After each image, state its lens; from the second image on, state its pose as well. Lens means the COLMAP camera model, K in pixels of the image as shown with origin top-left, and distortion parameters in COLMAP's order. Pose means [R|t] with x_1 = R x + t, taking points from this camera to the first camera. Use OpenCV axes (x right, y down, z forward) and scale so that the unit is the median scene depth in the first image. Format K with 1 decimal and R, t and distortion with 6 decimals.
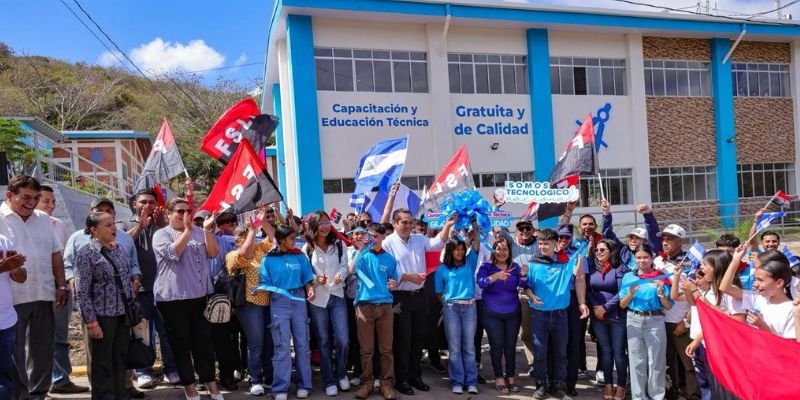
lens RADIAL K [[828.0, 0, 400.0], [0, 828.0, 200.0], [0, 0, 1]] dist [-0.010646, -0.014074]
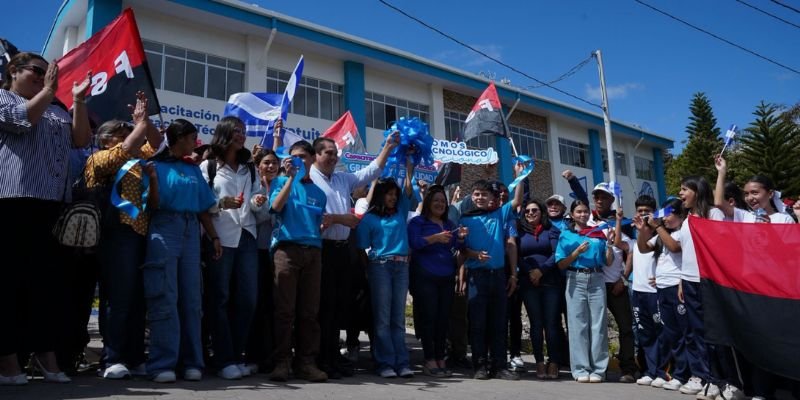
lens RADIAL K [[681.9, 0, 400.0], [0, 681.9, 200.0], [0, 0, 1]] dist [-0.161409, 0.001262]
pose [[0.847489, 0.125042, 0.515876, -0.259175], [0.019093, 0.964049, -0.265039, 0.236177], [-0.530470, 0.234467, 0.814633, 0.444009]]
